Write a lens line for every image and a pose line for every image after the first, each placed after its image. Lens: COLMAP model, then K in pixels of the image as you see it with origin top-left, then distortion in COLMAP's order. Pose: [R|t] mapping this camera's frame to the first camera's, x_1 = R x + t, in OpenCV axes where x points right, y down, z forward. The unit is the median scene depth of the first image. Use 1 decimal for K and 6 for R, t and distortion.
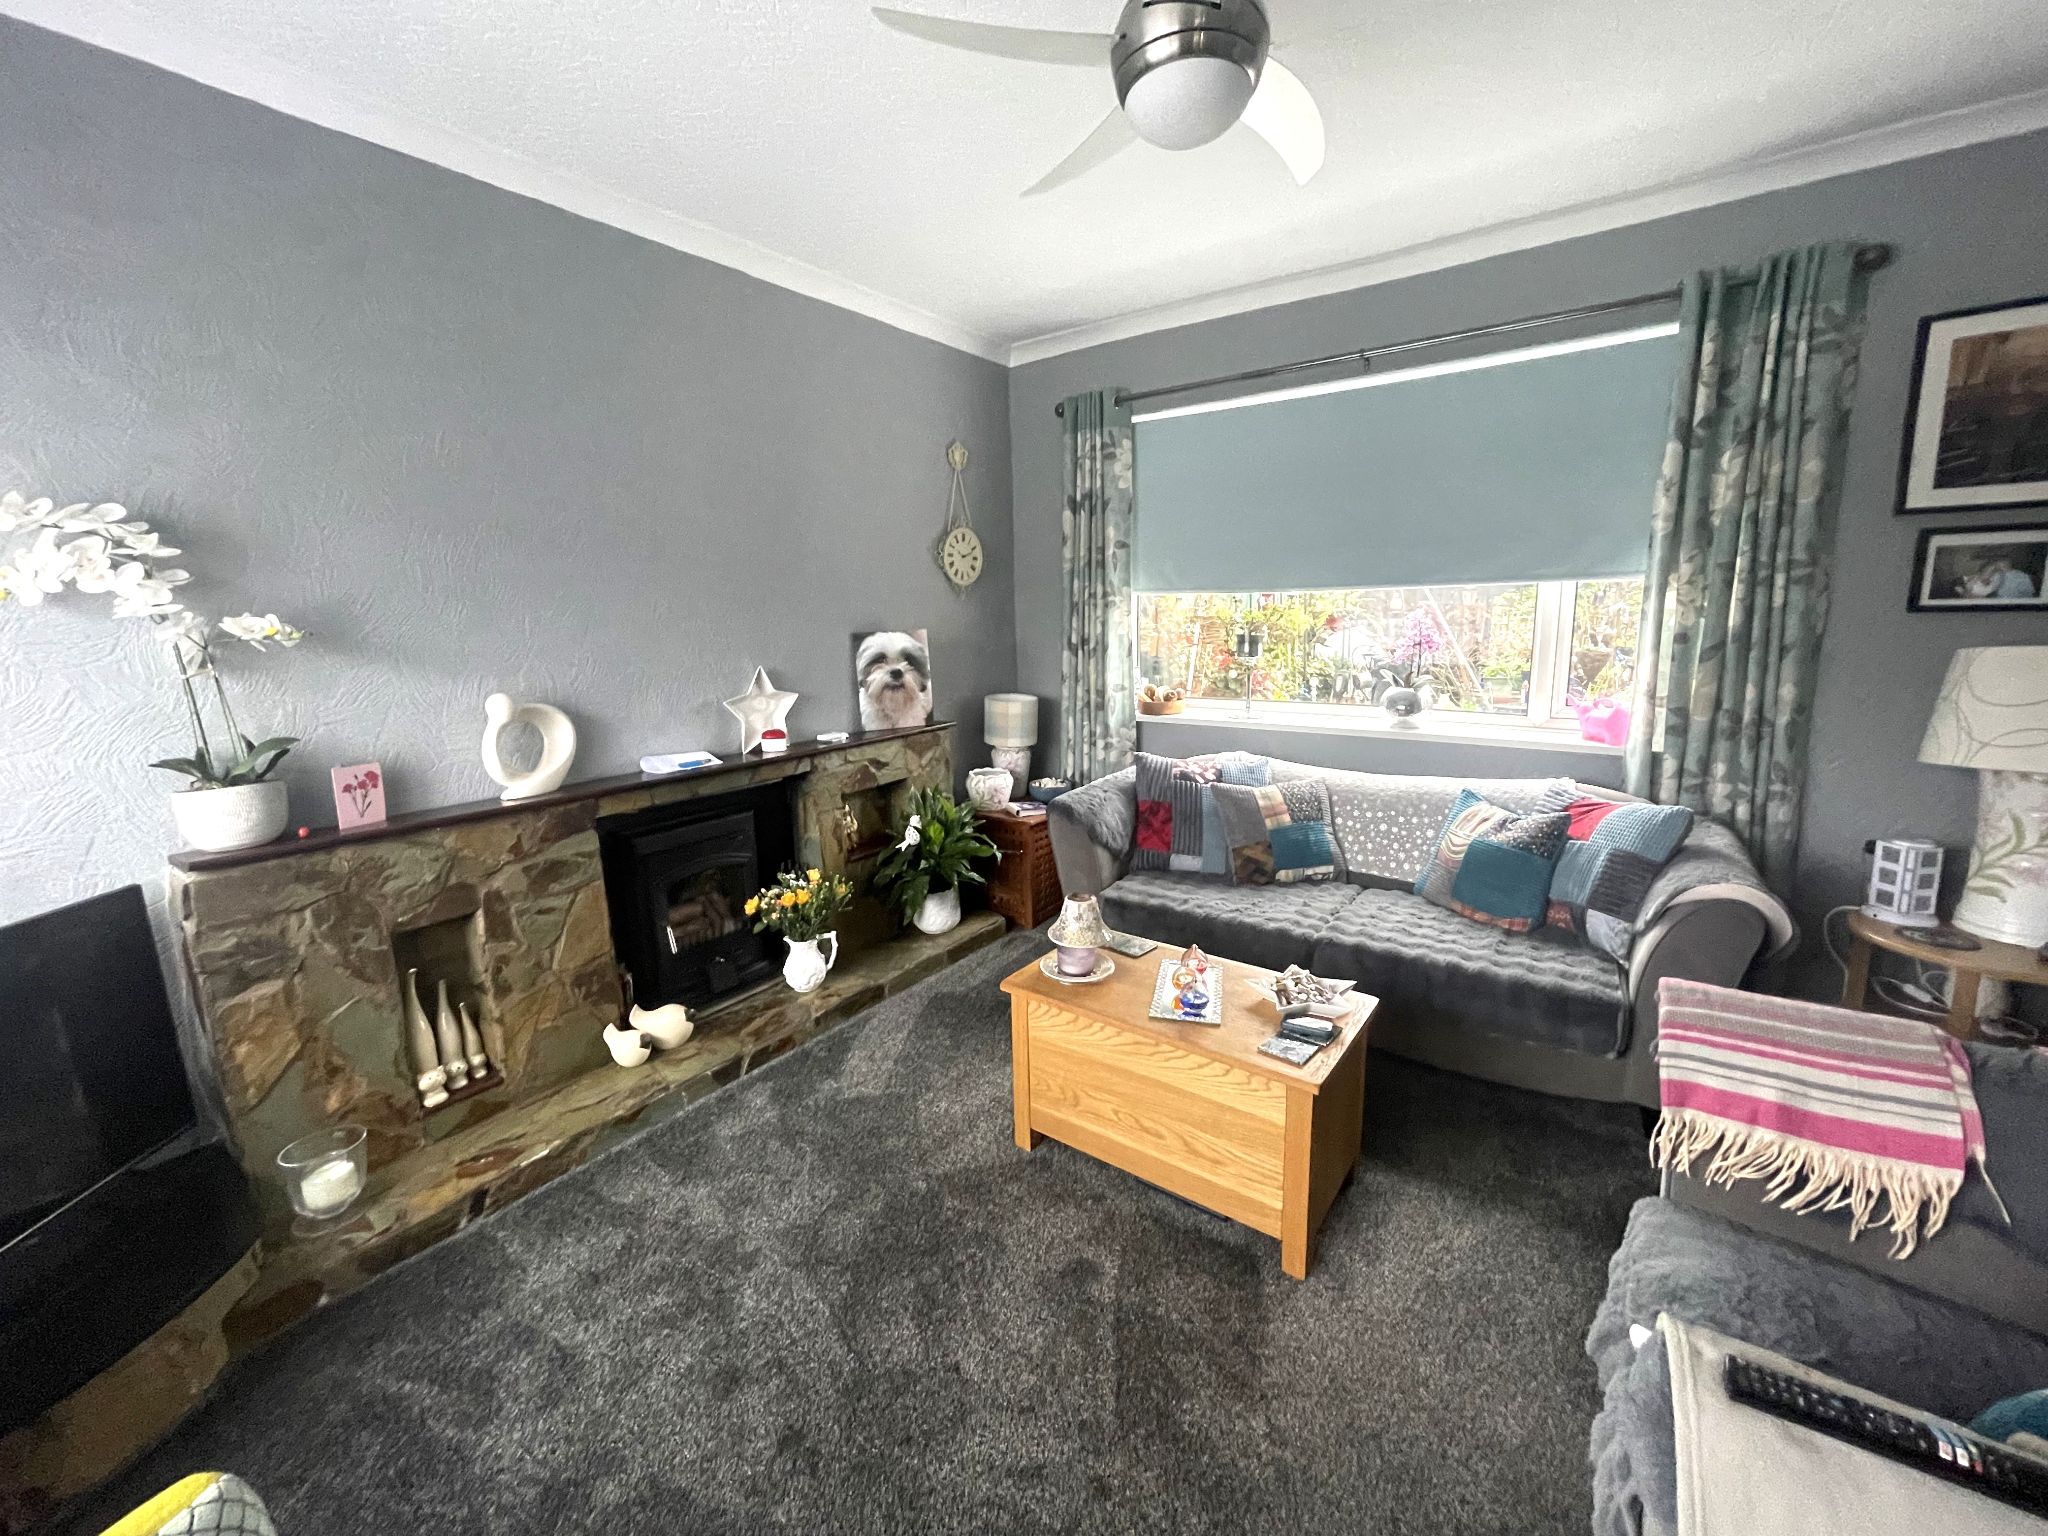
lens RADIAL K [[833.0, 0, 1016.7], [0, 833.0, 763.4], [0, 0, 1]] dist [-0.002181, -0.000061]
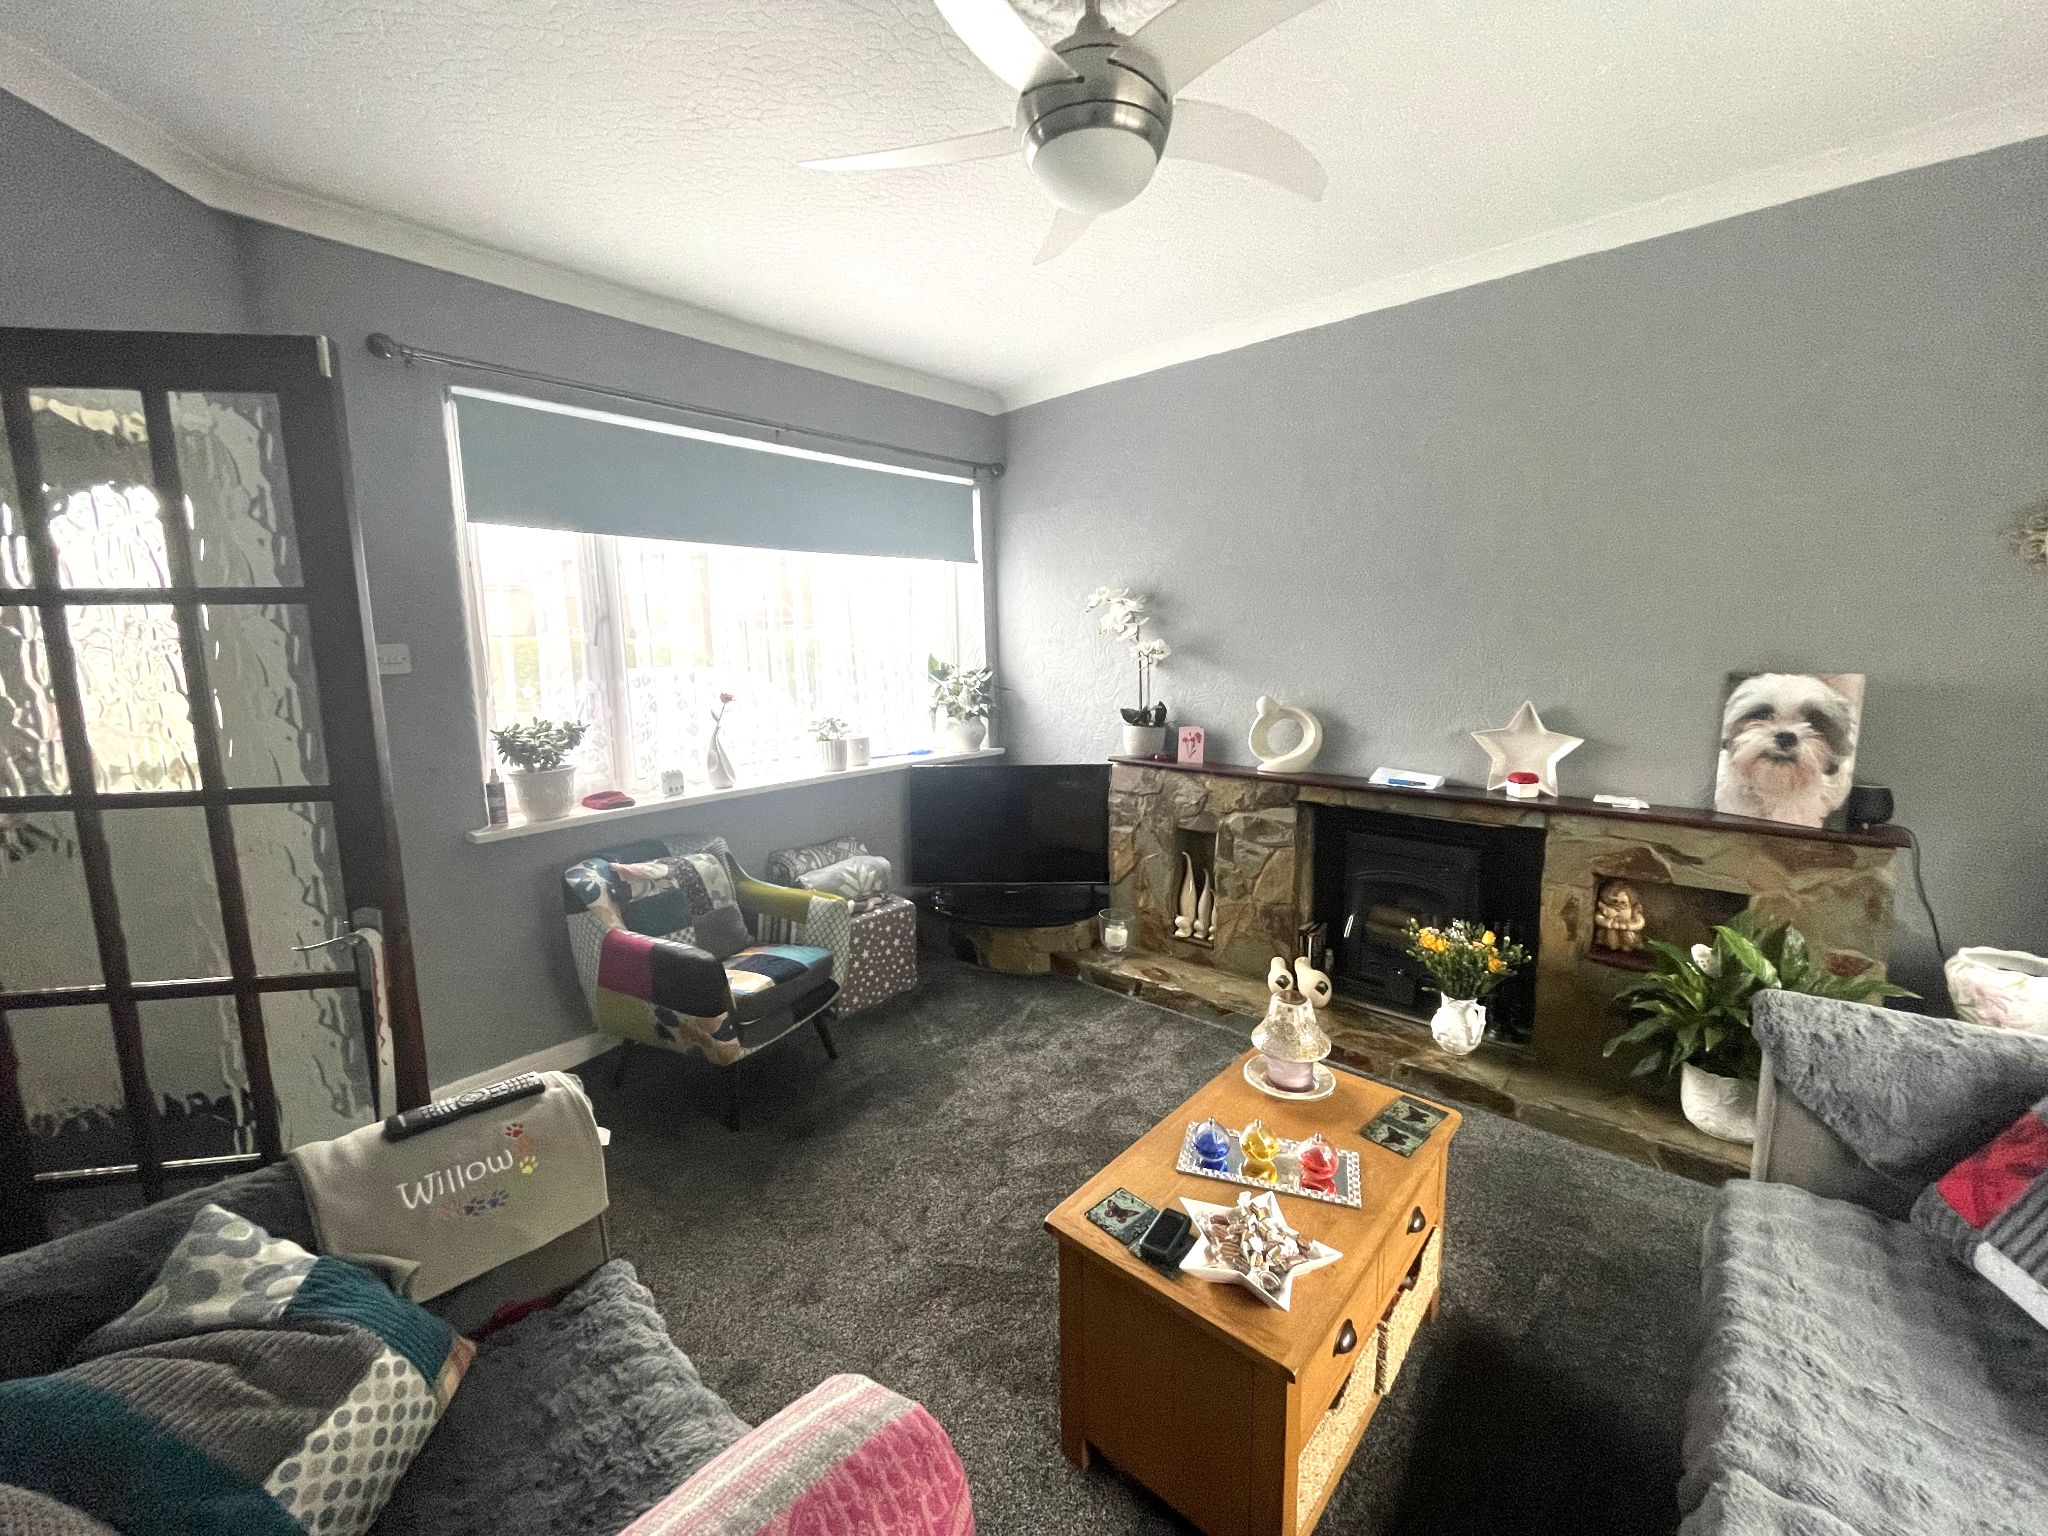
lens RADIAL K [[833.0, 0, 1016.4], [0, 833.0, 761.0], [0, 0, 1]] dist [-0.002181, -0.000061]
pose [[-0.099703, 0.179304, -0.978728, 0.651547], [-0.156784, 0.968511, 0.193404, -0.143748], [0.982588, 0.172732, -0.068451, 0.538941]]
